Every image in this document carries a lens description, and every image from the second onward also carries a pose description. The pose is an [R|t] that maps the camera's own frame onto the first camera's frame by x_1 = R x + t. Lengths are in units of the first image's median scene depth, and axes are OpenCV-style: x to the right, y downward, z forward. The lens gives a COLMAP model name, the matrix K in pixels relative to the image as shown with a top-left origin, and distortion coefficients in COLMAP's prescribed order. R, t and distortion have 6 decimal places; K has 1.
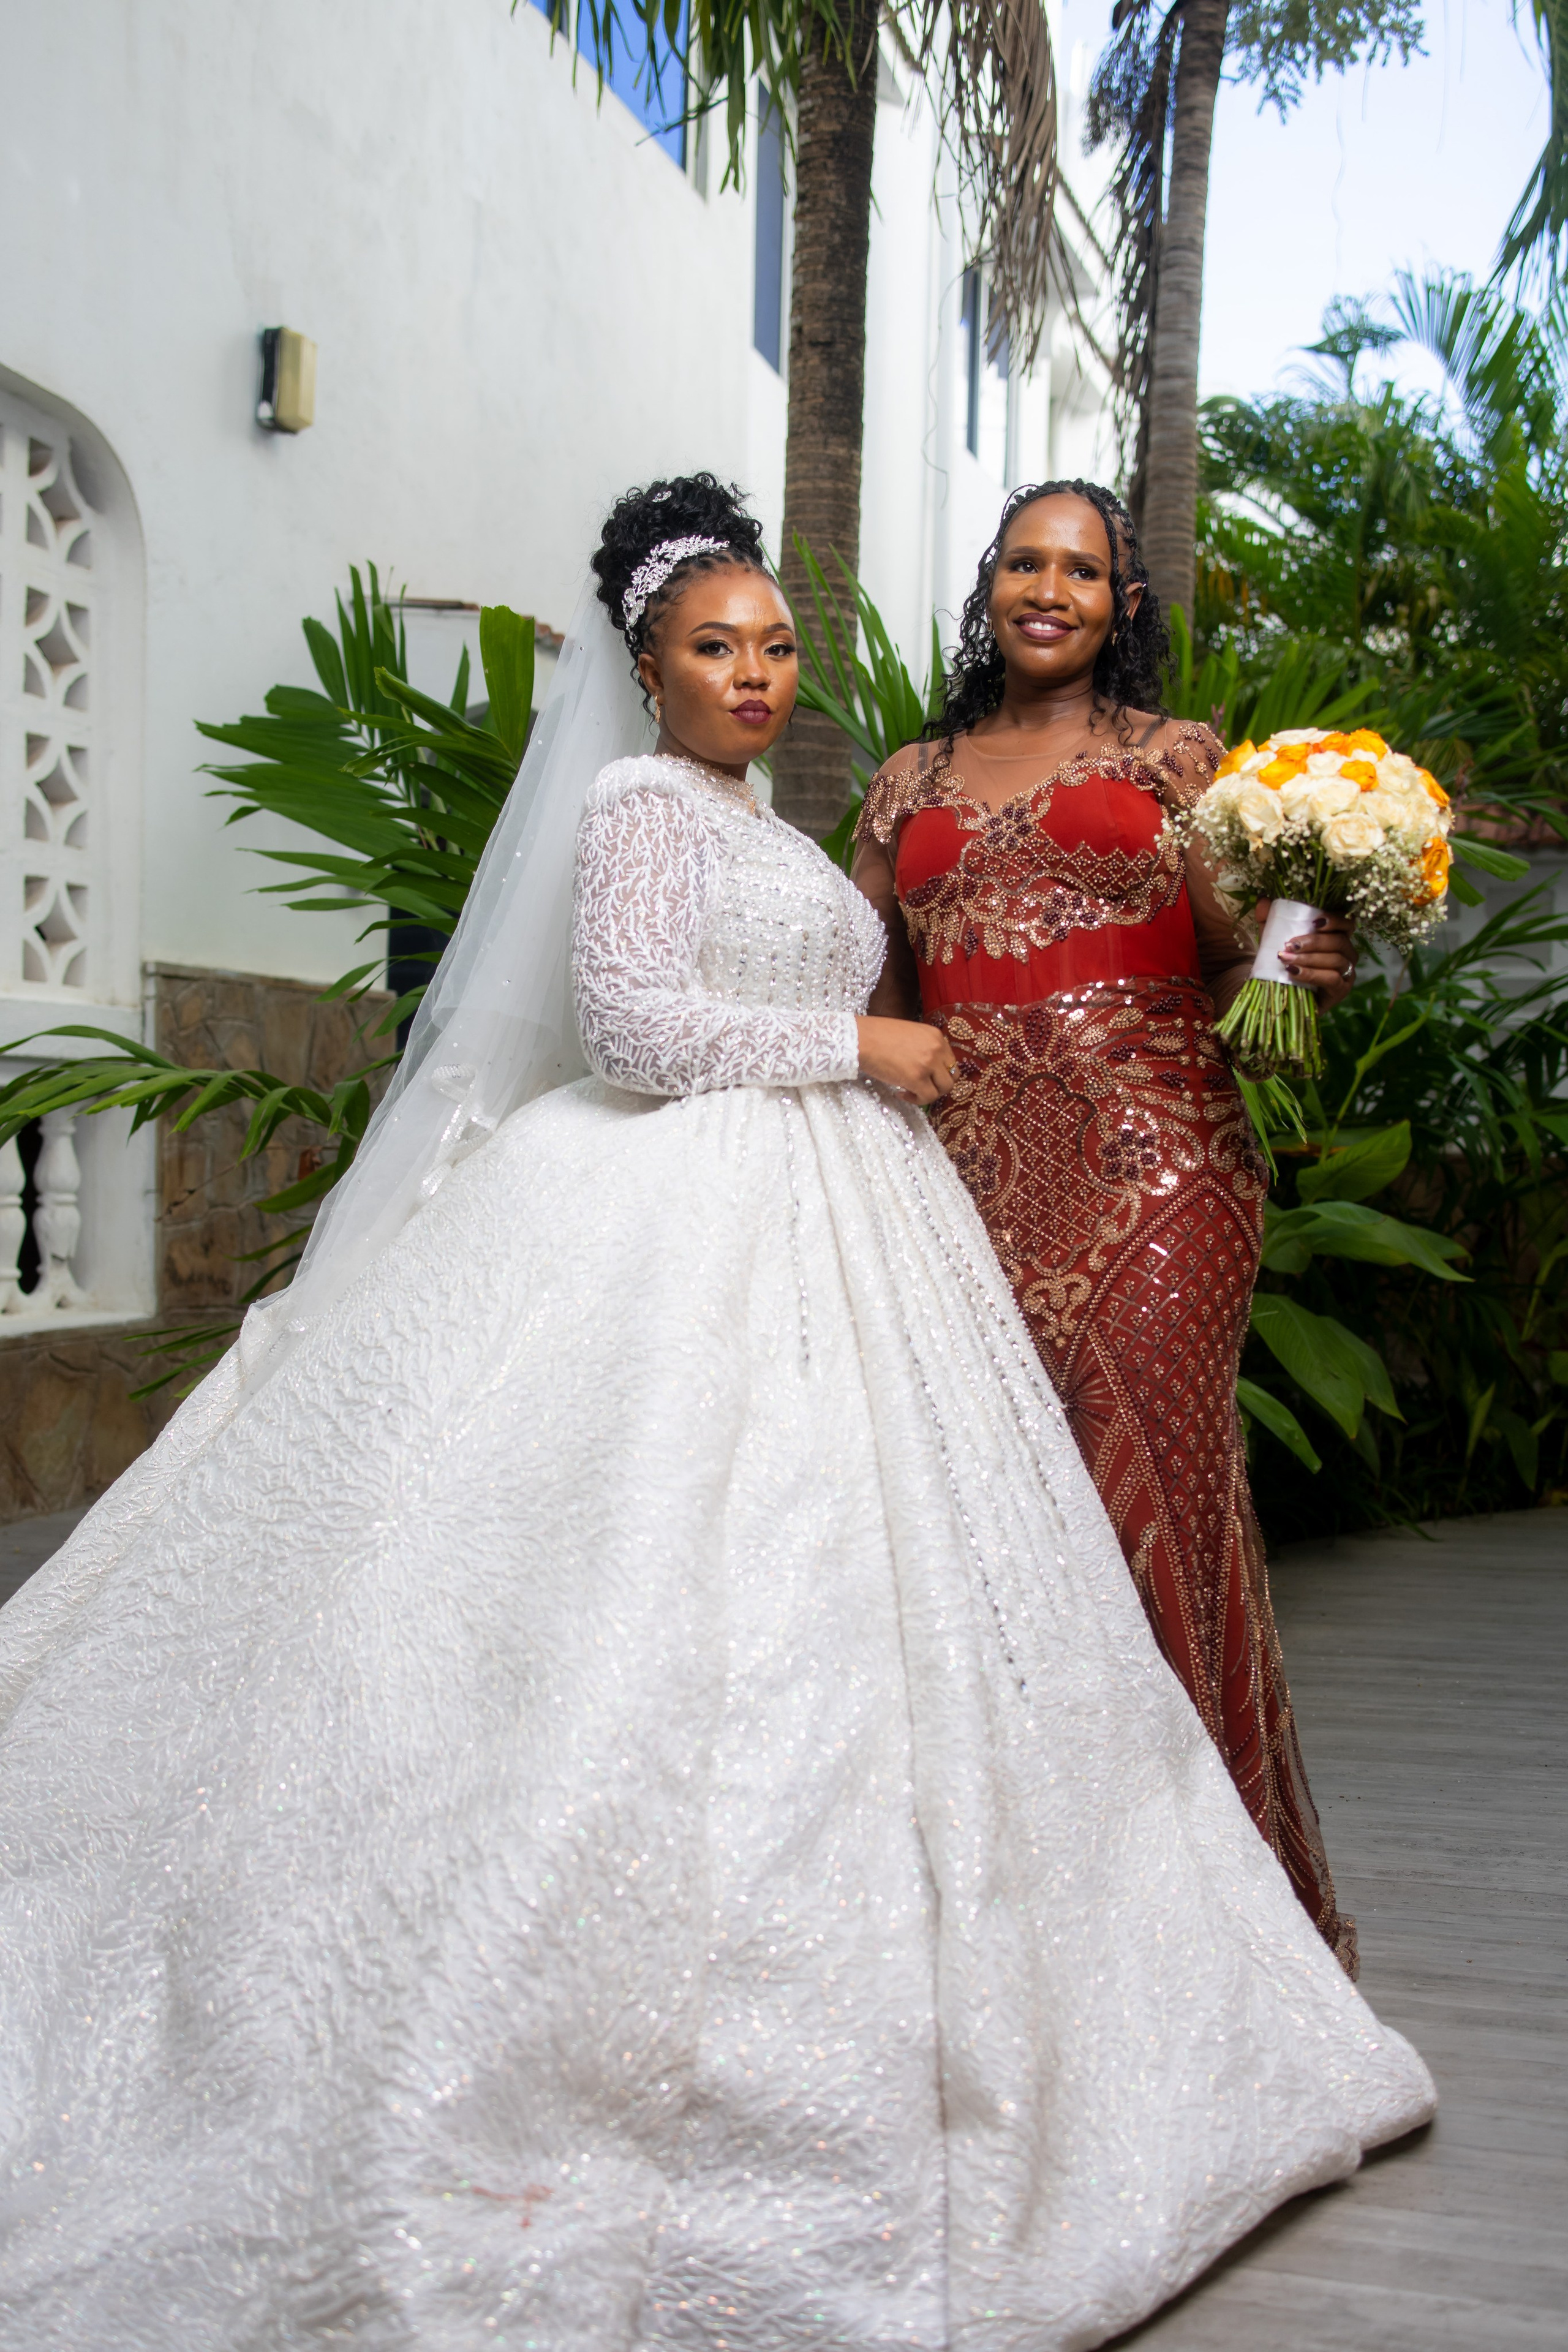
lens RADIAL K [[2357.1, 0, 784.0], [0, 2357.1, 1176.0], [0, 0, 1]] dist [0.017870, 0.000388]
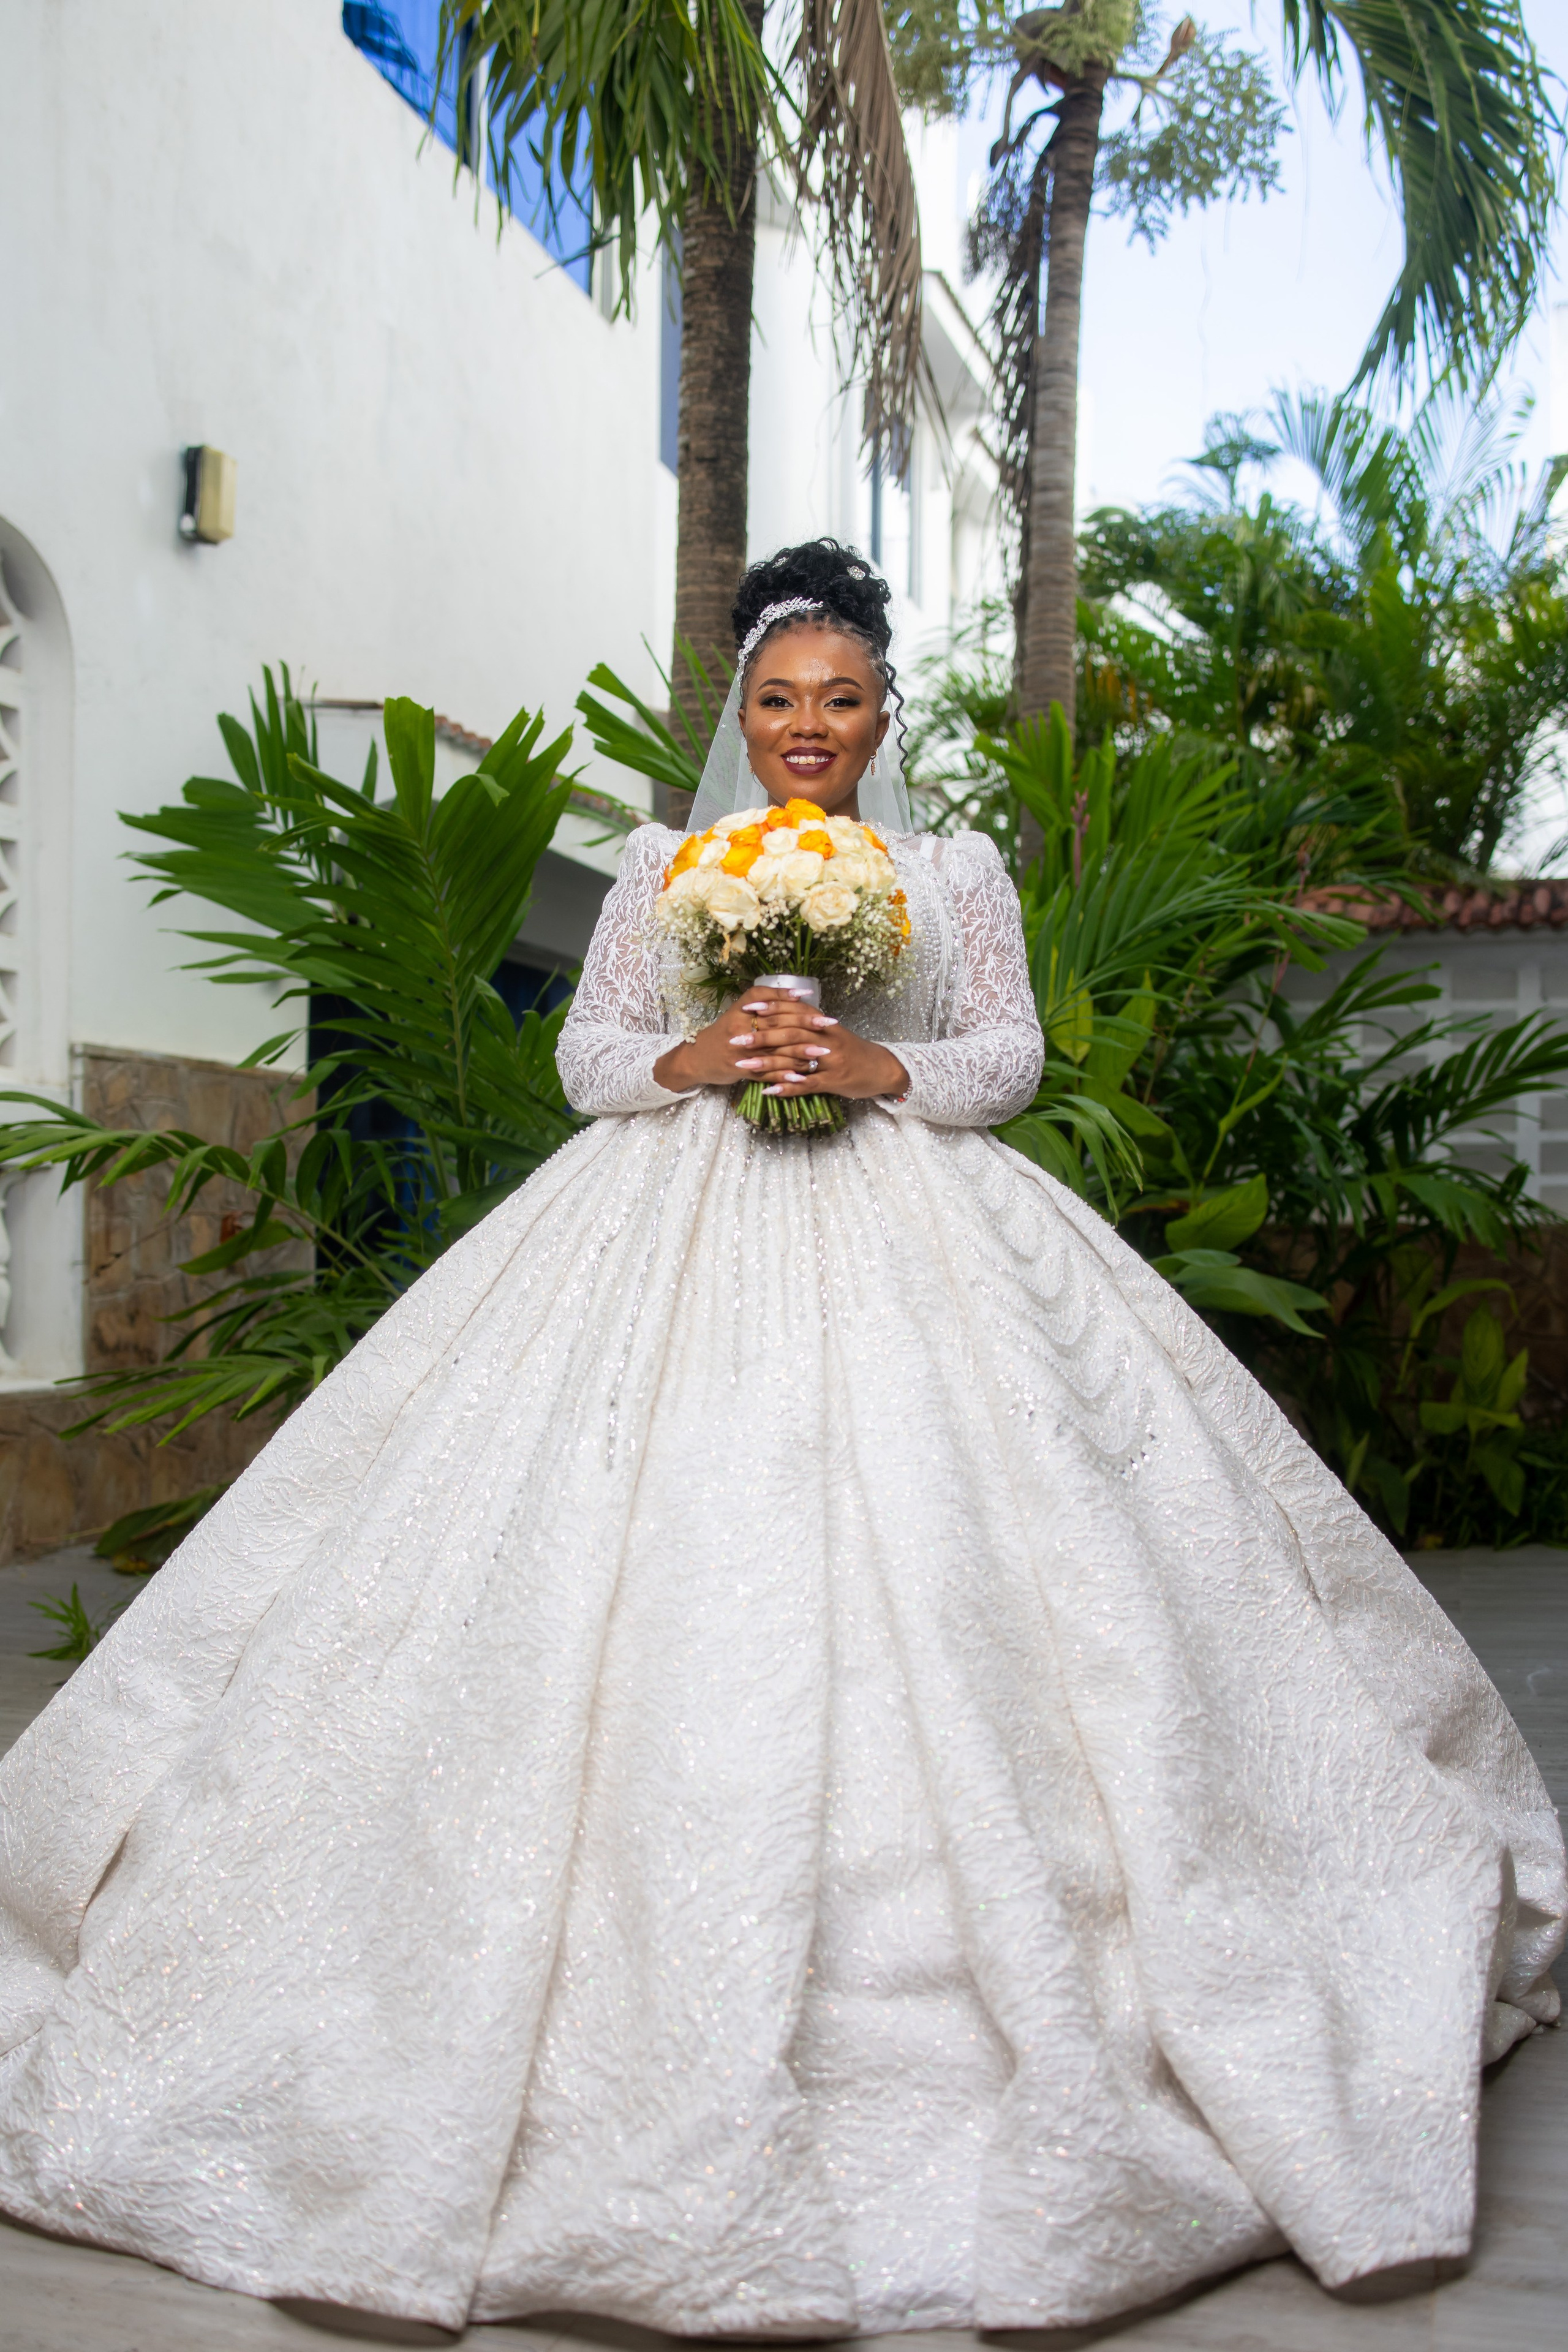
lens RADIAL K [[2357.1, 0, 784.0], [0, 2357.1, 1176.0], [0, 0, 1]] dist [0.017870, 0.000388]
pose [[0.999491, -0.011940, 0.029568, 0.010809], [0.013224, 0.998961, -0.043618, 0.015208], [-0.029017, 0.043986, 0.998611, -0.043877]]
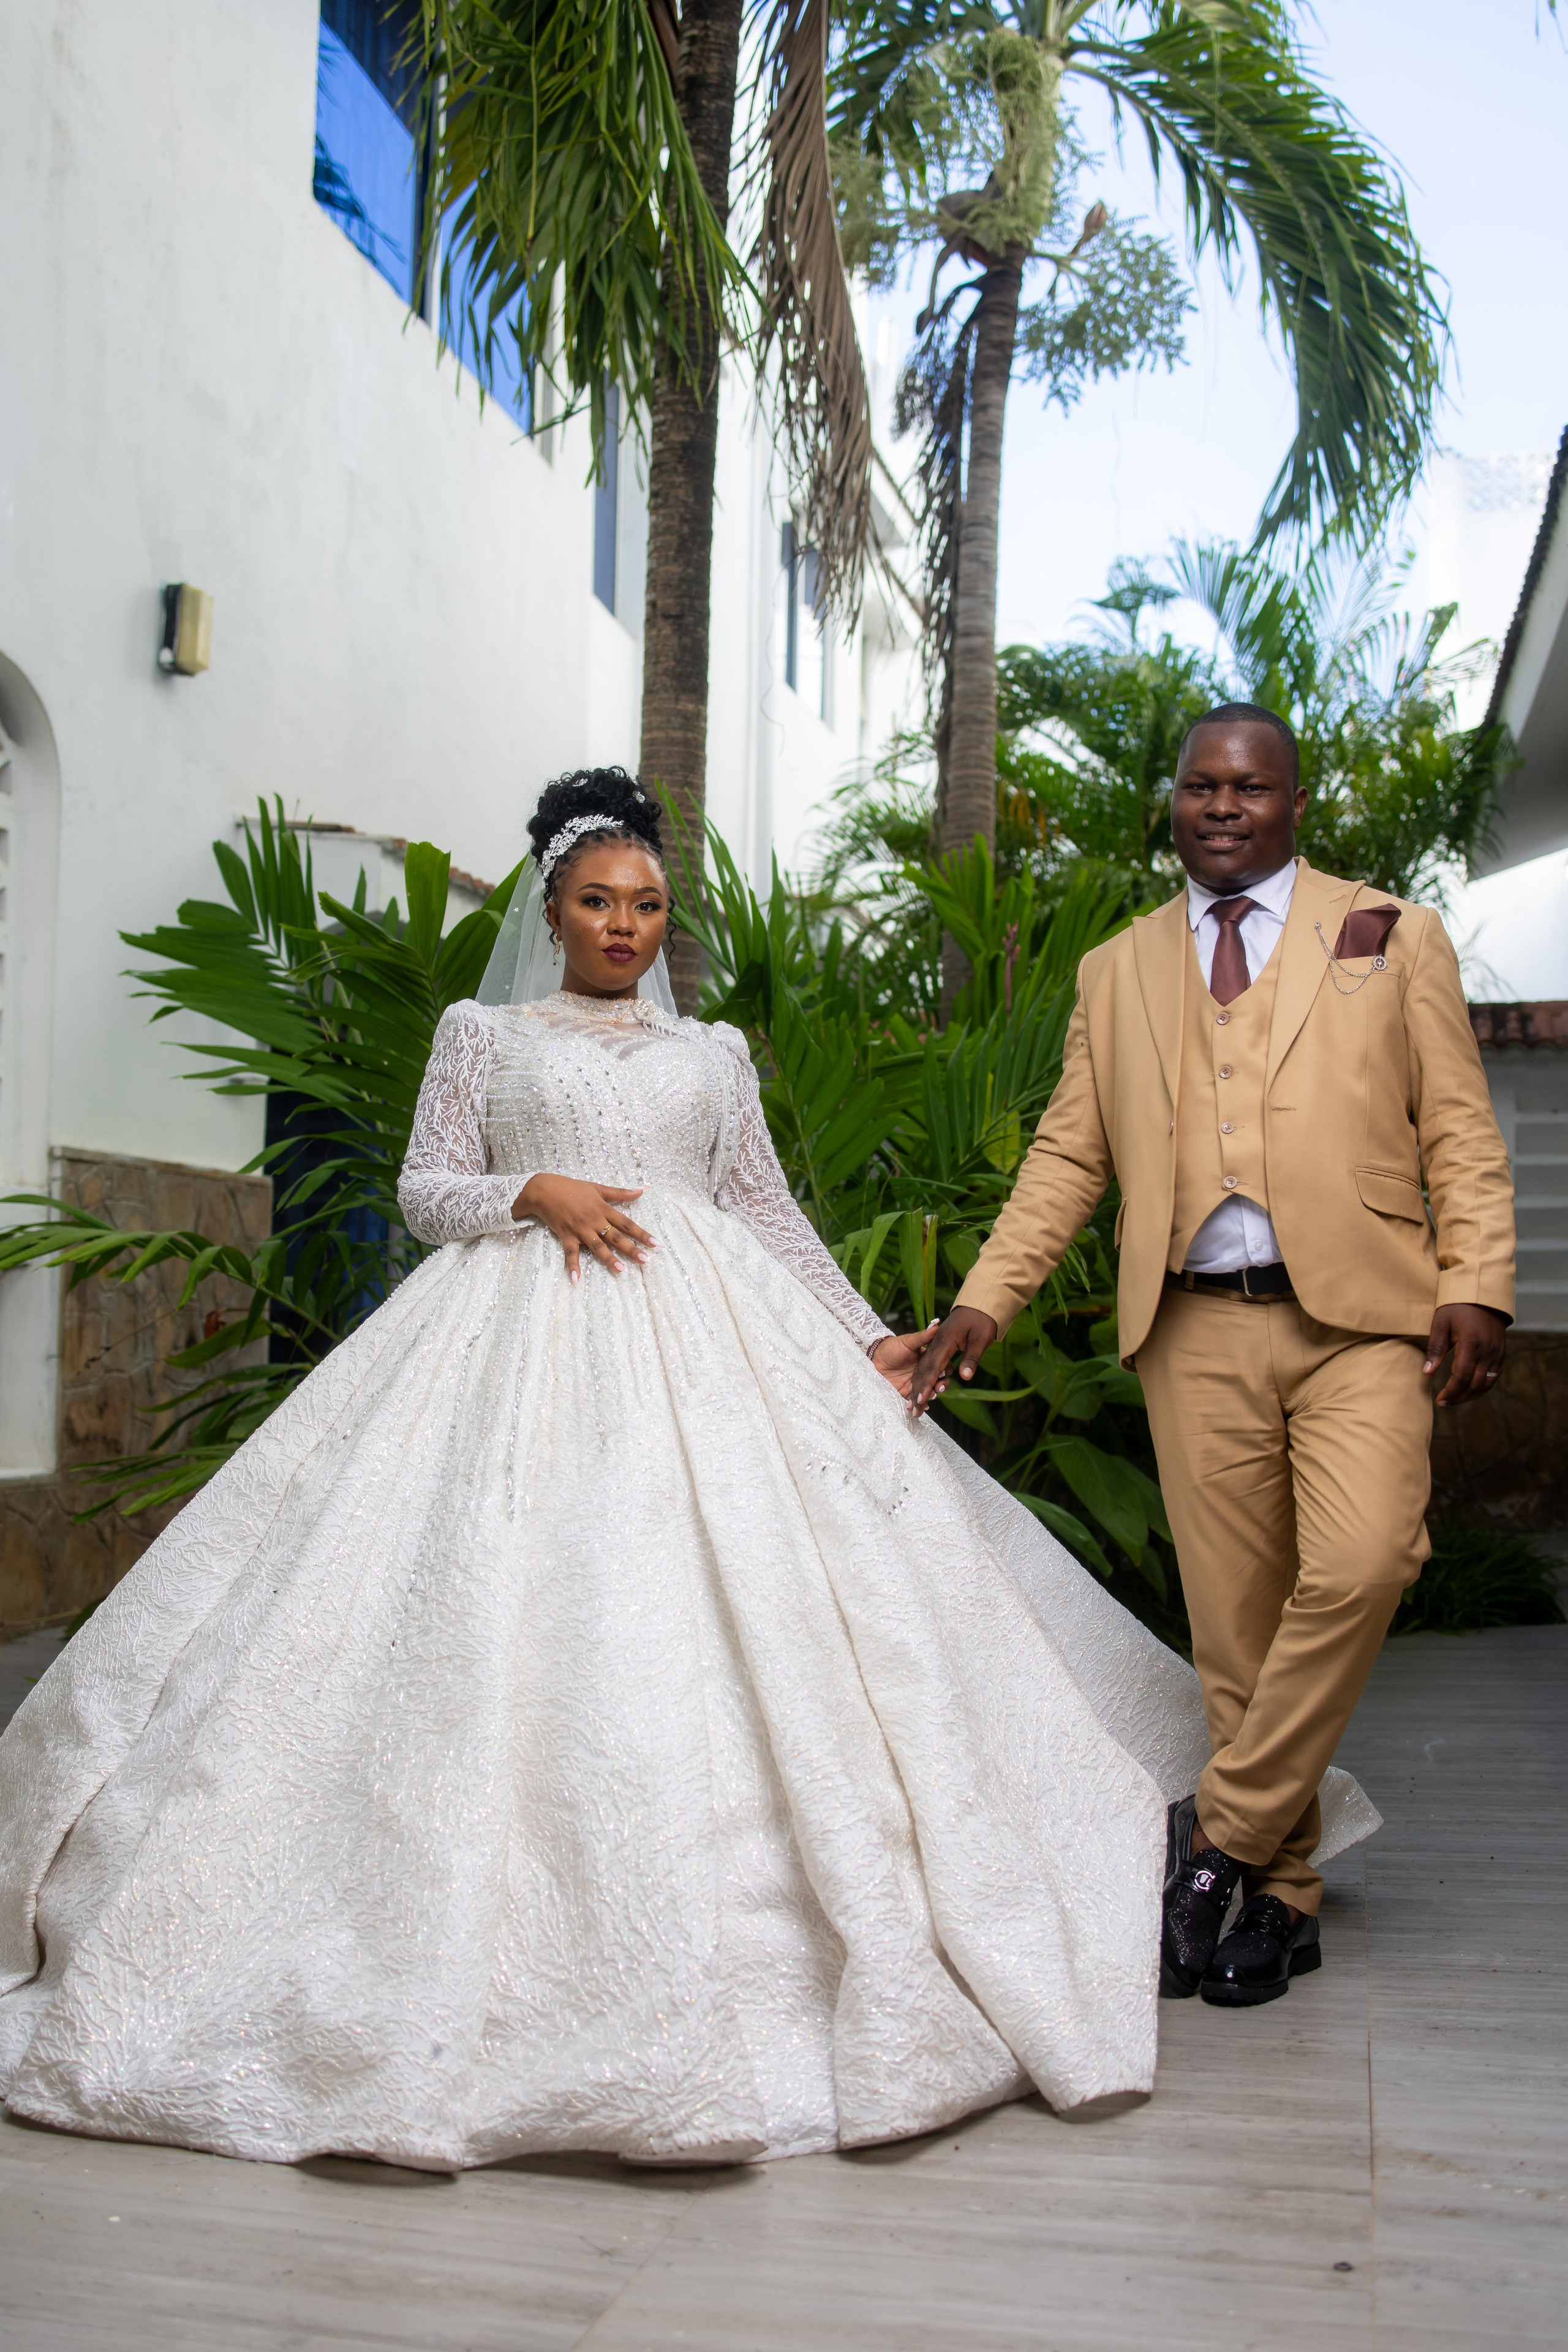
lens RADIAL K [[2357.1, 0, 784.0], [0, 2357.1, 1176.0], [0, 0, 1]] dist [0.017870, 0.000388]
pose [[0.996998, -0.000566, 0.077430, -0.014122], [0.007249, 0.996264, -0.086055, 0.016939], [-0.077092, 0.086358, 0.993277, -0.098348]]
